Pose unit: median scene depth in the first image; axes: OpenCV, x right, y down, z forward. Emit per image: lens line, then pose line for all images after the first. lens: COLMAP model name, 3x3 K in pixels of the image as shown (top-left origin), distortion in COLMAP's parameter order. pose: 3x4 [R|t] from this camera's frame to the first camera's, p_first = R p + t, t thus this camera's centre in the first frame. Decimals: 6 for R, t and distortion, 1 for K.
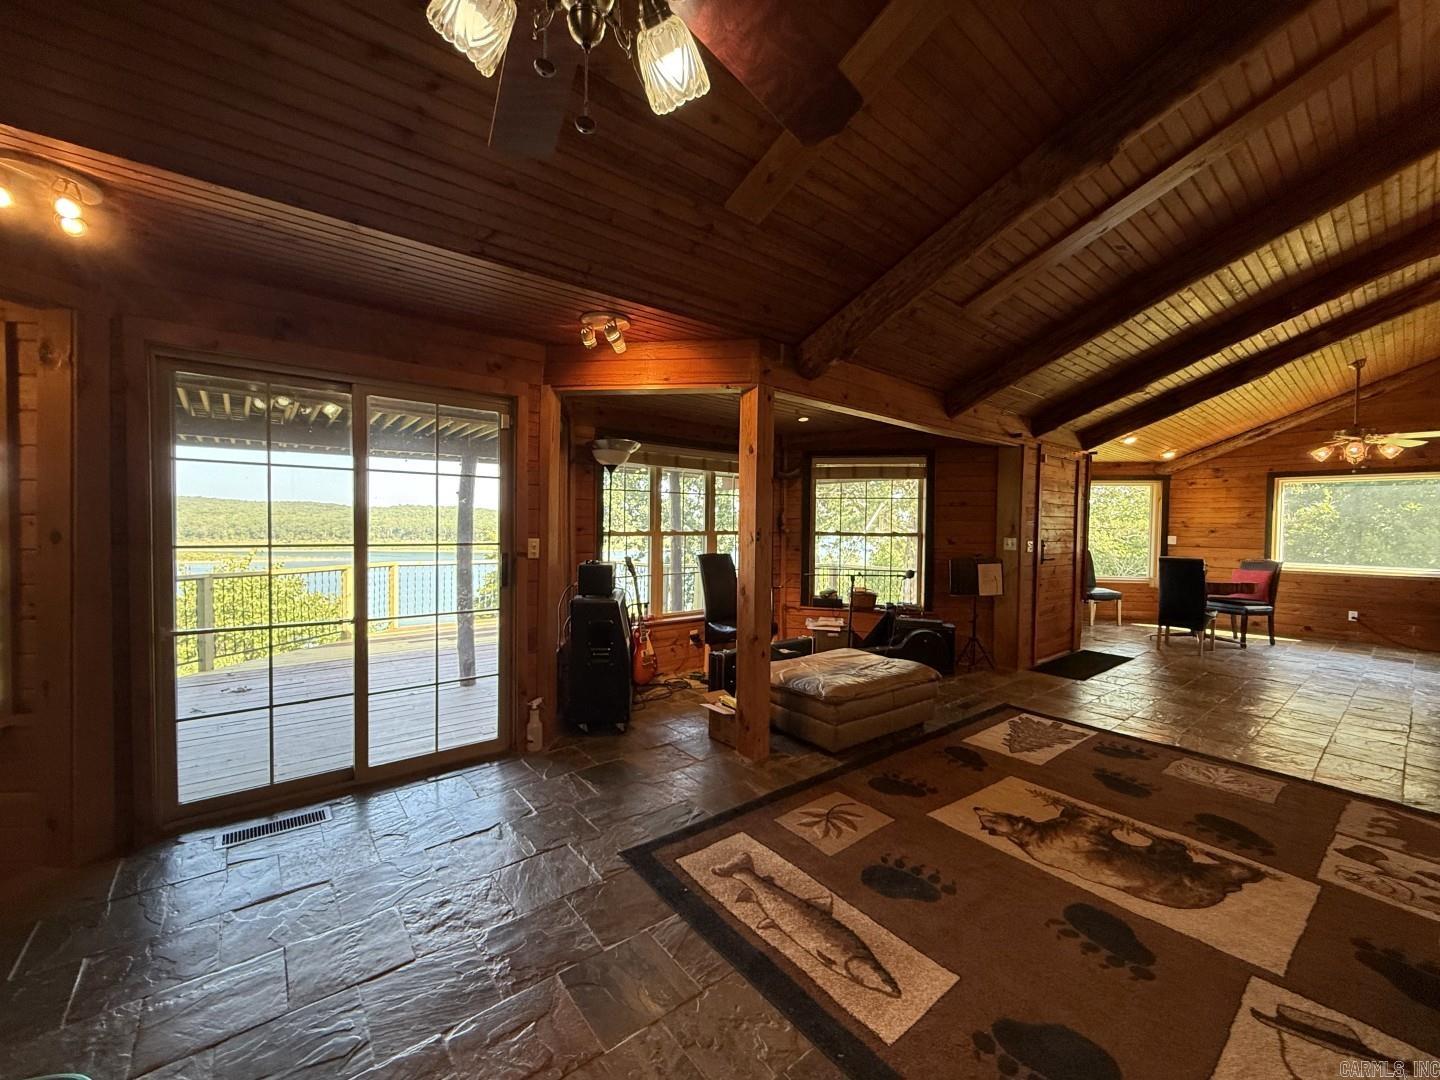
lens RADIAL K [[575.2, 0, 719.2], [0, 575.2, 542.2], [0, 0, 1]] dist [-0.001868, 0.000140]
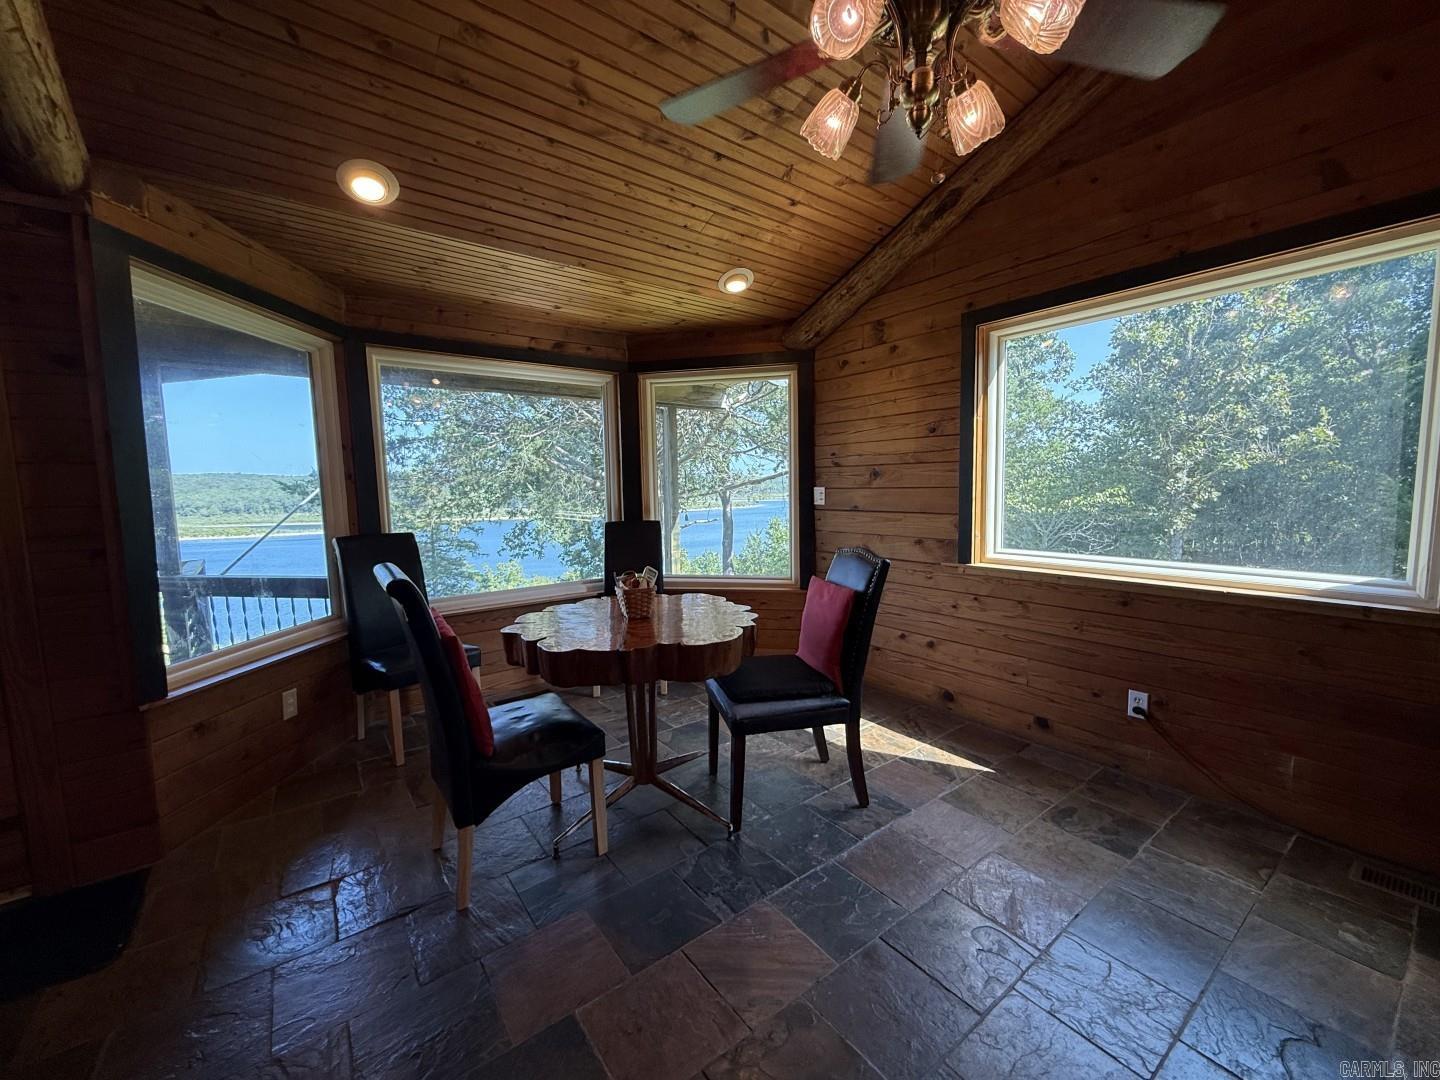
lens RADIAL K [[575.2, 0, 722.5], [0, 575.2, 543.4], [0, 0, 1]] dist [-0.001868, 0.000140]
pose [[0.998061, -0.023851, -0.057494, 0.791024], [0.027770, 0.997274, 0.068356, 0.000222], [0.055707, -0.069821, 0.996003, 0.582854]]
